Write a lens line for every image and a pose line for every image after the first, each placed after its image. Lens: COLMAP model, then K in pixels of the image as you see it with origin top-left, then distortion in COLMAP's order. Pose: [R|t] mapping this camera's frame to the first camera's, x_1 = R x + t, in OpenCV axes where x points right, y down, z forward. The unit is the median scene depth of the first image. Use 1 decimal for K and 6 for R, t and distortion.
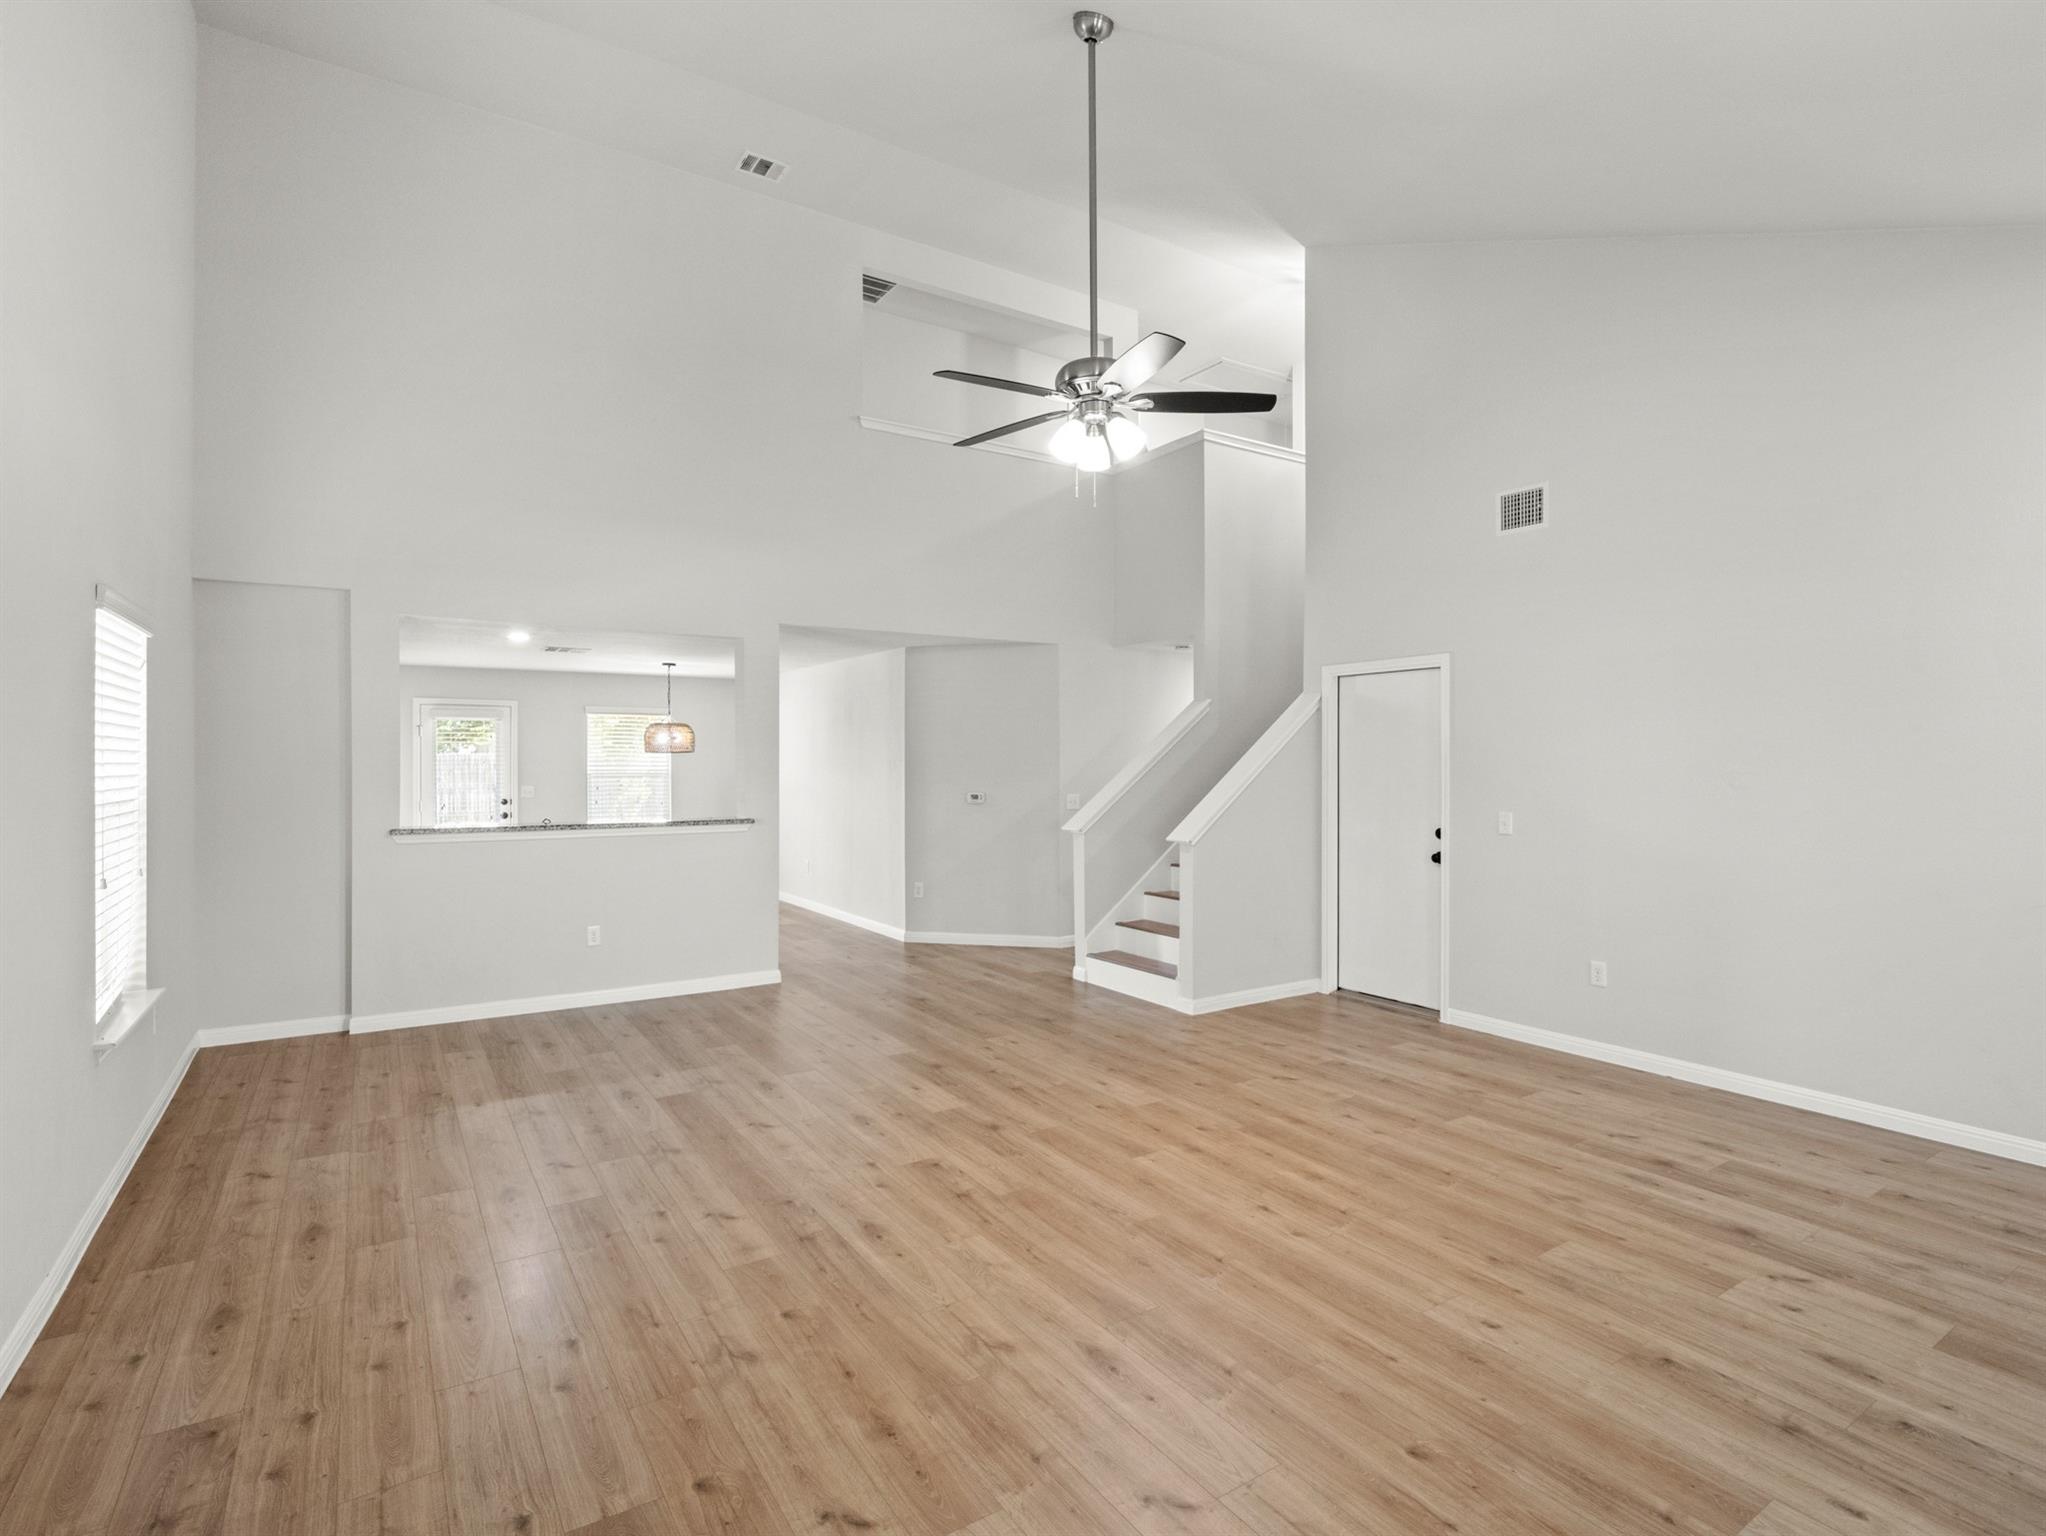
lens RADIAL K [[1029.3, 0, 1023.0], [0, 1029.3, 768.0], [0, 0, 1]] dist [0.001897, -0.001399]
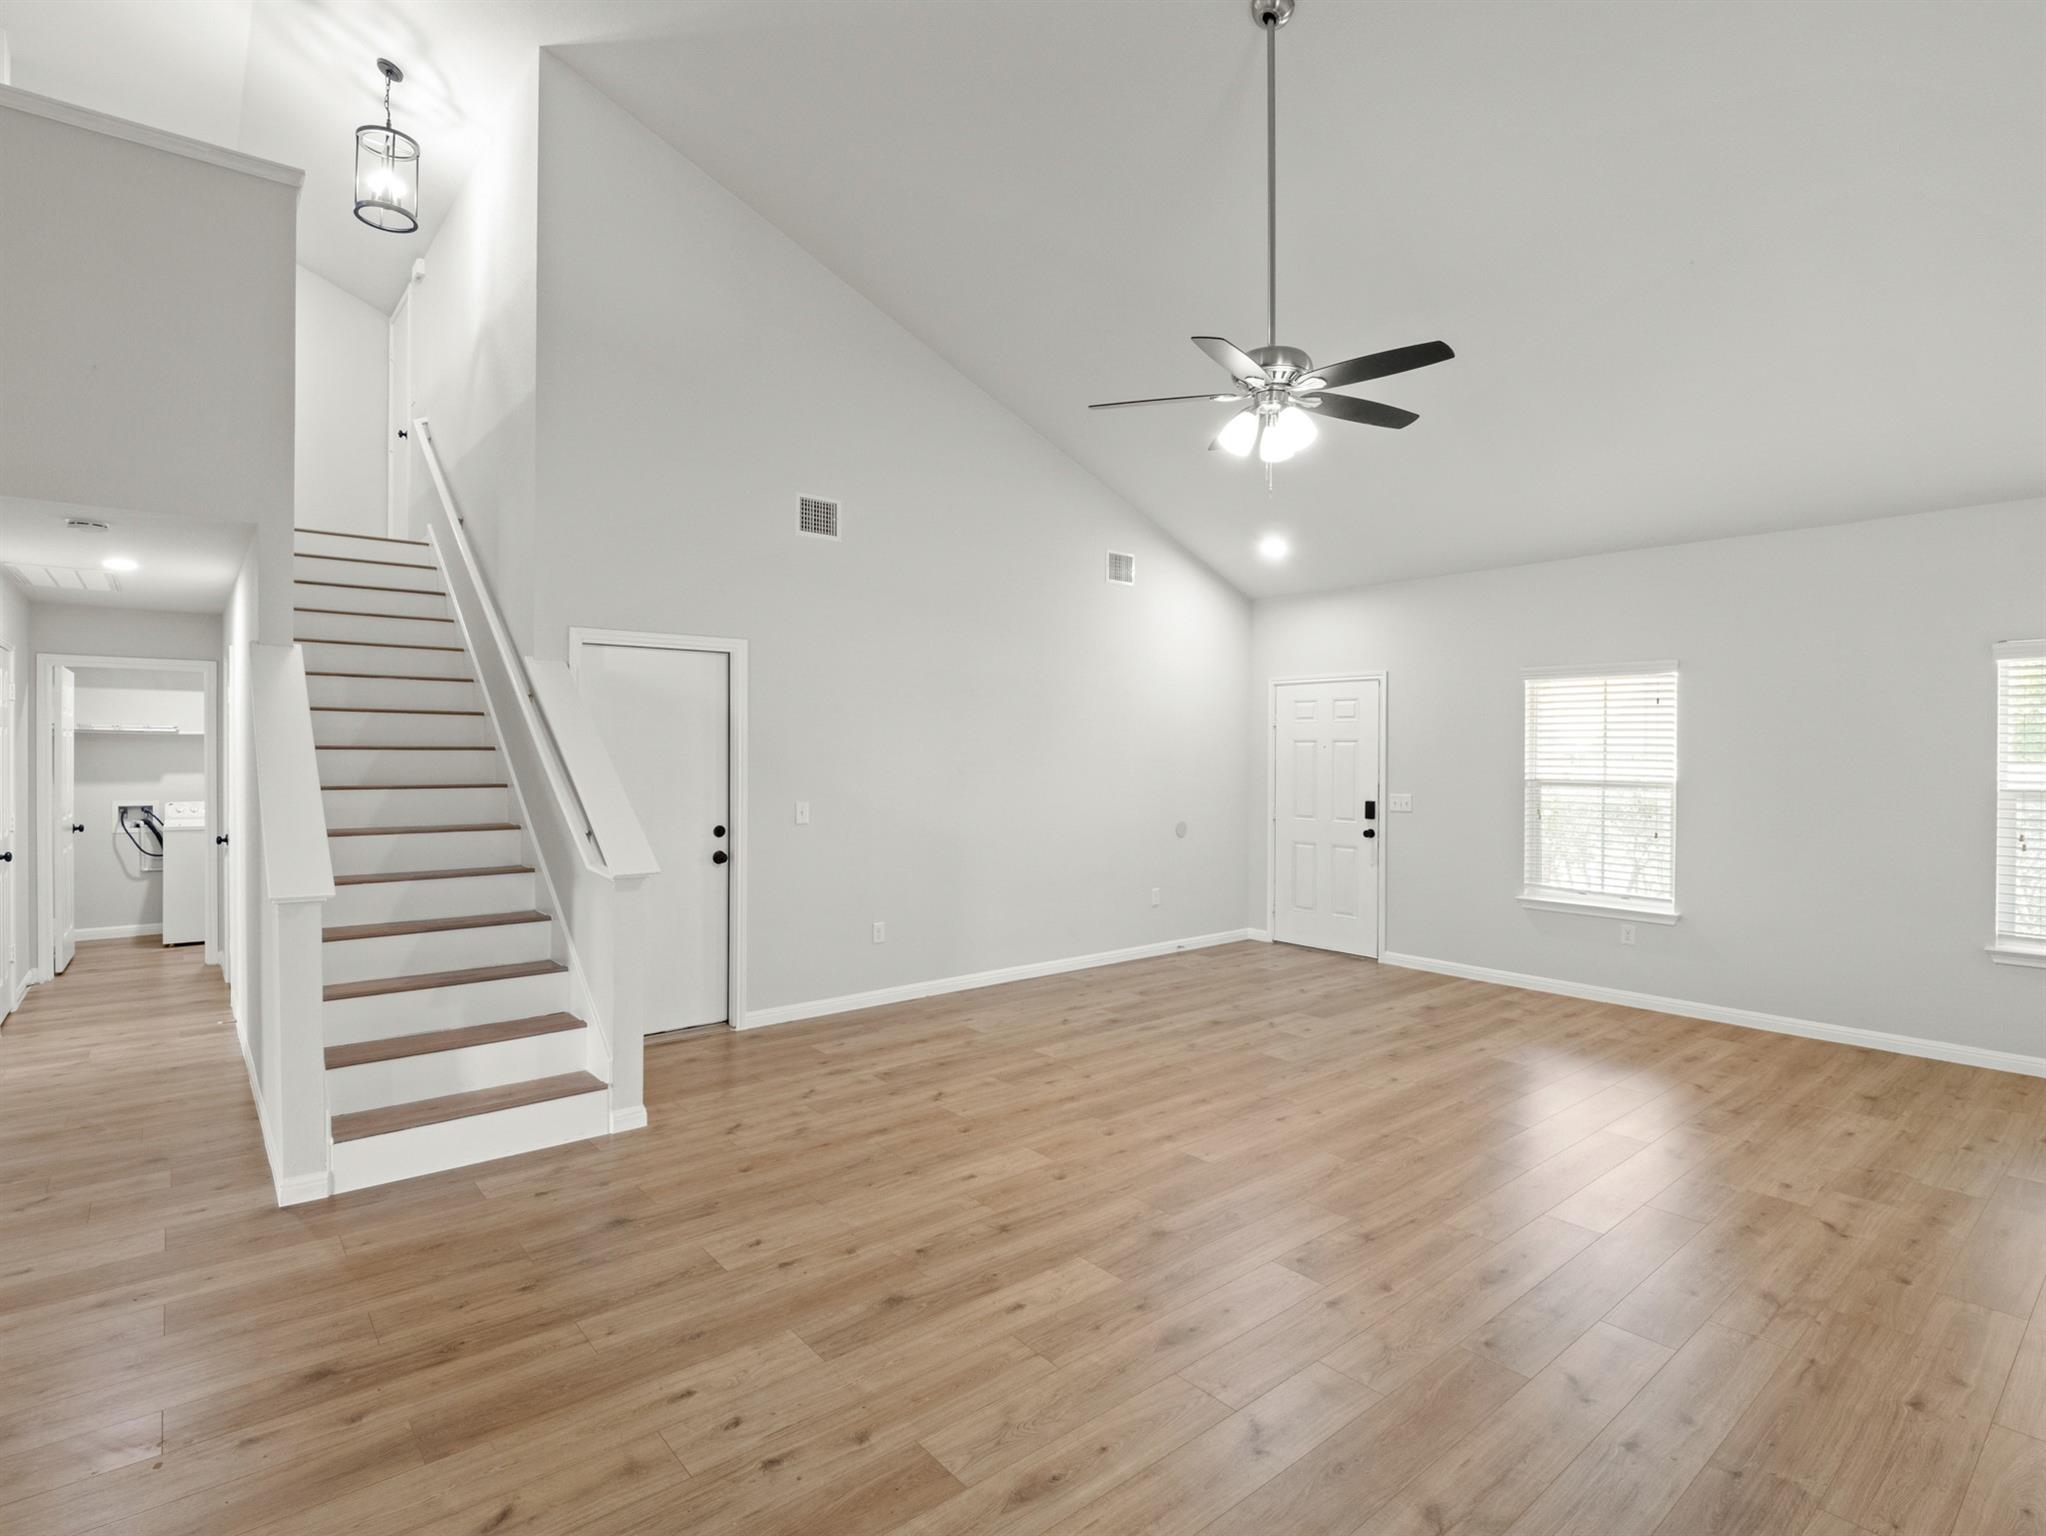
lens RADIAL K [[1029.3, 0, 1023.0], [0, 1029.3, 768.0], [0, 0, 1]] dist [0.001897, -0.001399]
pose [[-0.132031, -0.019557, 0.991053, -0.749913], [-0.003201, 0.999809, 0.019303, -0.016461], [-0.991240, -0.000623, -0.132069, 1.161558]]
